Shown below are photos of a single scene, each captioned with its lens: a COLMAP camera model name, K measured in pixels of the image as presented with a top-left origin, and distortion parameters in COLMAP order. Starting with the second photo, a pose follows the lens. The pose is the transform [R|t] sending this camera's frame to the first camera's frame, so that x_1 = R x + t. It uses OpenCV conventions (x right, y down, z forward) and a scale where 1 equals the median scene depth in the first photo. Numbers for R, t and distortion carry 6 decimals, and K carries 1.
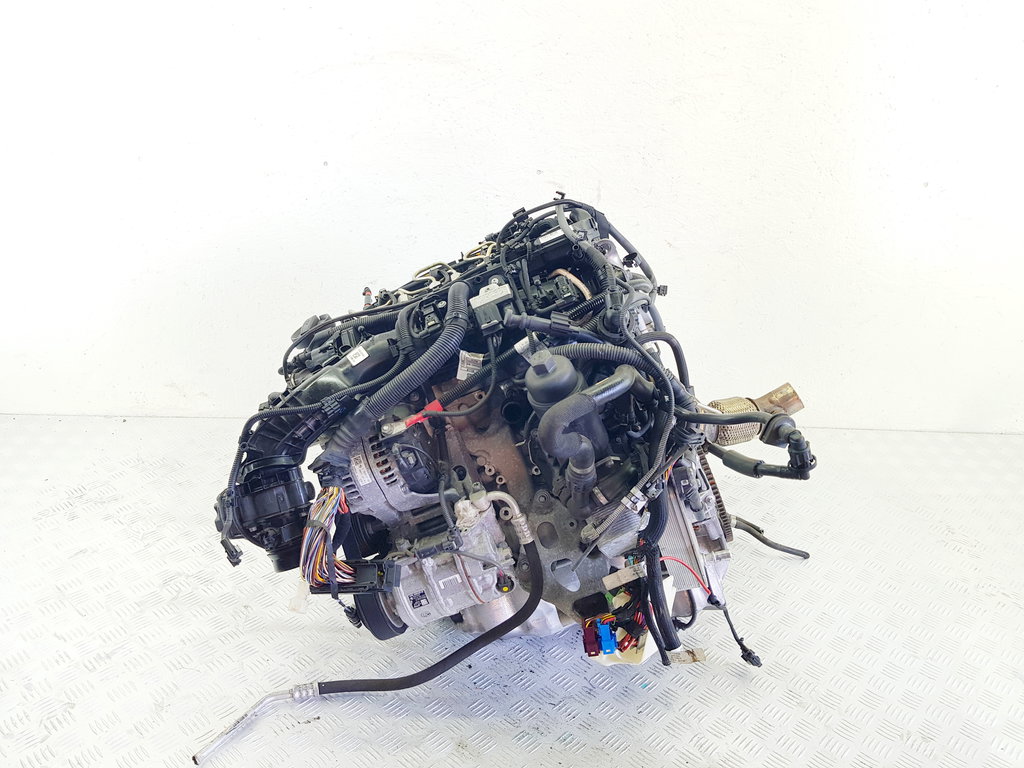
lens RADIAL K [[774.8, 0, 512.0], [0, 774.8, 384.0], [0, 0, 1]] dist [0.091549, -0.138587]
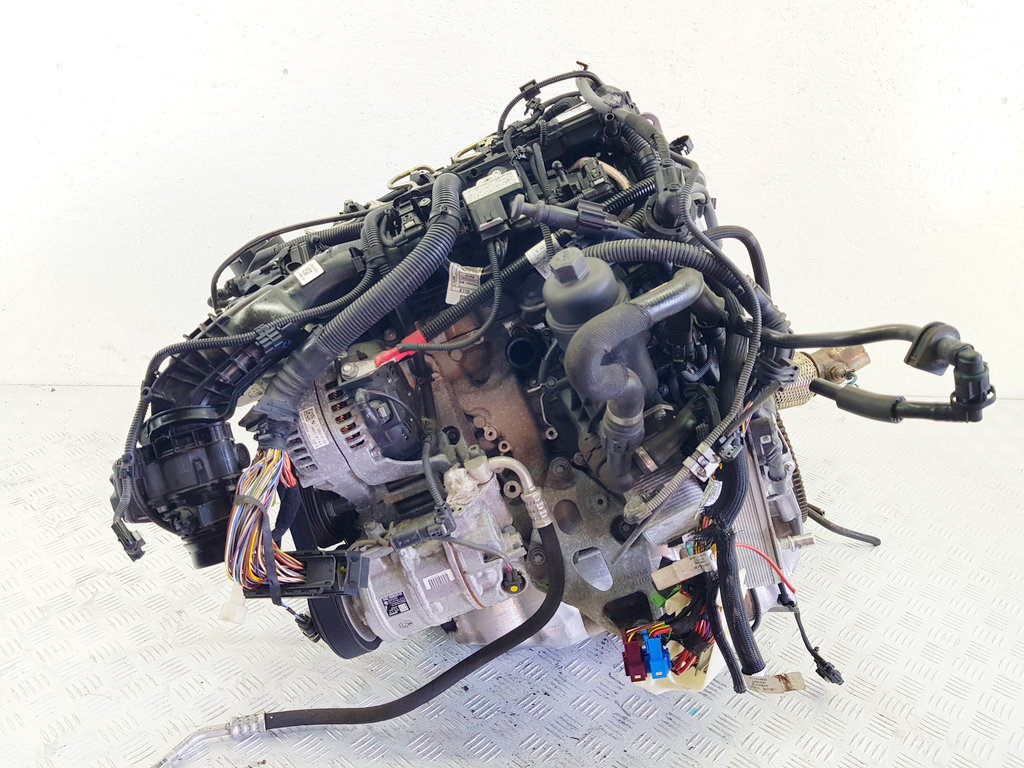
lens RADIAL K [[784.1, 0, 512.0], [0, 784.1, 384.0], [0, 0, 1]] dist [0.072183, -0.113003]
pose [[0.999932, -0.006342, 0.009810, -0.016653], [0.006237, 0.999924, 0.010637, 0.062116], [-0.009877, -0.010575, 0.999895, 0.260228]]
